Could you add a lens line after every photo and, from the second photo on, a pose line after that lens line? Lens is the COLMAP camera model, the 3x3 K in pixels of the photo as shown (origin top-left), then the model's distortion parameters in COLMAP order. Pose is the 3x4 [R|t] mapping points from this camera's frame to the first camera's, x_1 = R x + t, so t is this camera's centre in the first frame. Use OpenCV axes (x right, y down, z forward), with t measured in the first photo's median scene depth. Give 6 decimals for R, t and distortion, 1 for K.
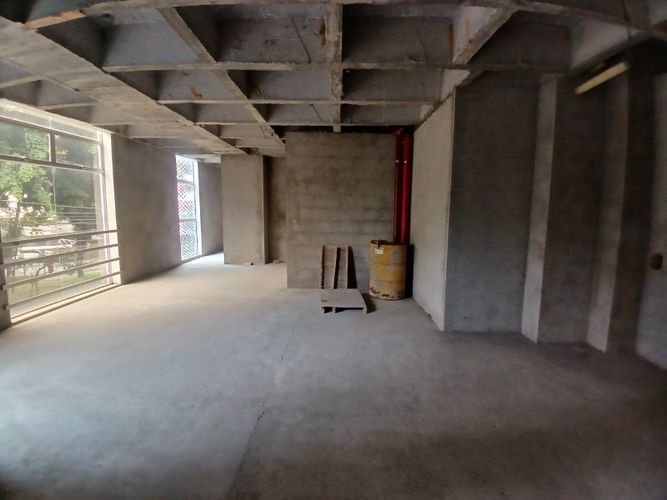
lens RADIAL K [[326.2, 0, 334.9], [0, 326.2, 250.2], [0, 0, 1]] dist [0.002703, -0.048737]
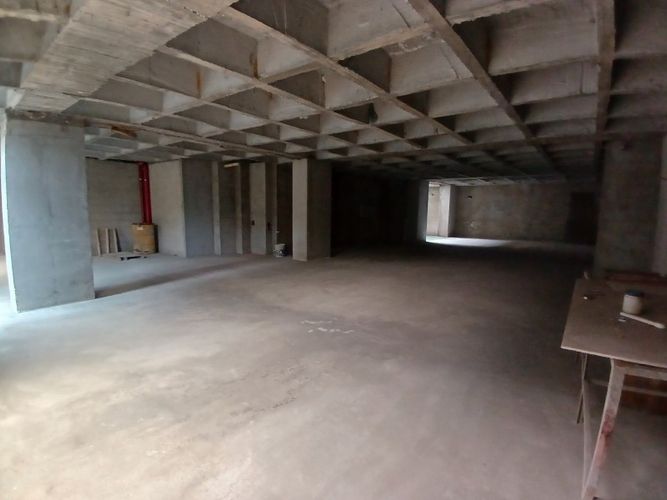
lens RADIAL K [[334.5, 0, 334.0], [0, 334.5, 252.7], [0, 0, 1]] dist [0.035011, -0.068965]
pose [[0.603200, -0.108762, 0.790140, -0.704338], [0.085935, 0.993754, 0.071186, 0.095598], [-0.792947, 0.024961, 0.608779, -1.013293]]
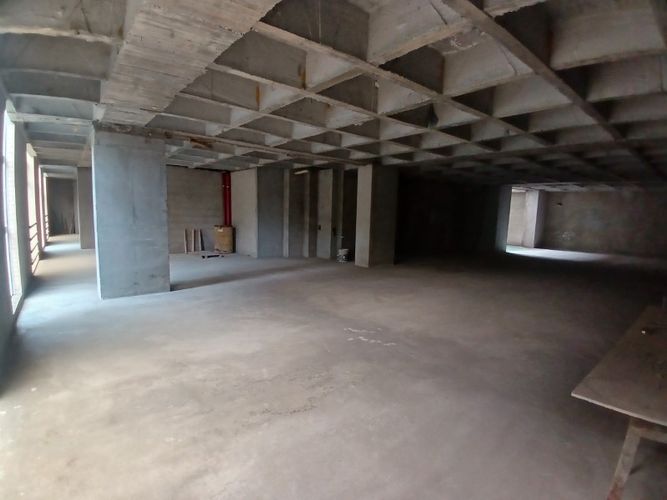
lens RADIAL K [[333.5, 0, 334.2], [0, 333.5, 251.7], [0, 0, 1]] dist [0.038292, -0.071236]
pose [[0.769700, -0.065895, 0.634996, -0.643691], [0.054804, 0.997807, 0.037116, 0.096666], [-0.636050, 0.006232, 0.771623, -1.059818]]
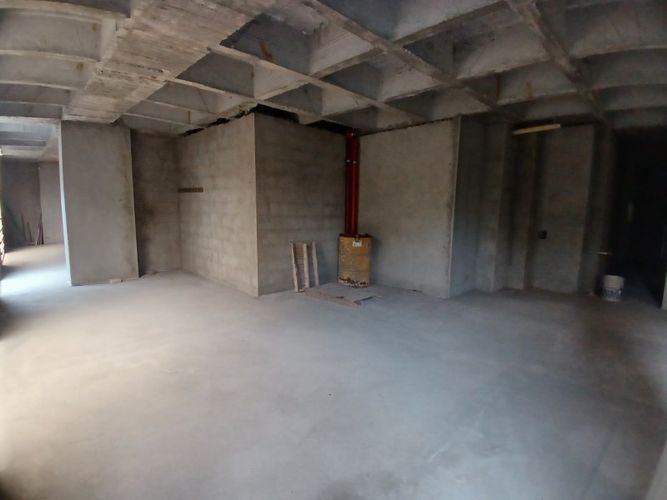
lens RADIAL K [[326.2, 0, 334.9], [0, 326.2, 250.2], [0, 0, 1]] dist [0.002703, -0.048737]
pose [[0.717246, -0.090949, 0.690859, -0.644932], [0.077061, 0.995717, 0.051078, -0.035920], [-0.692546, 0.016603, 0.721183, 0.259982]]
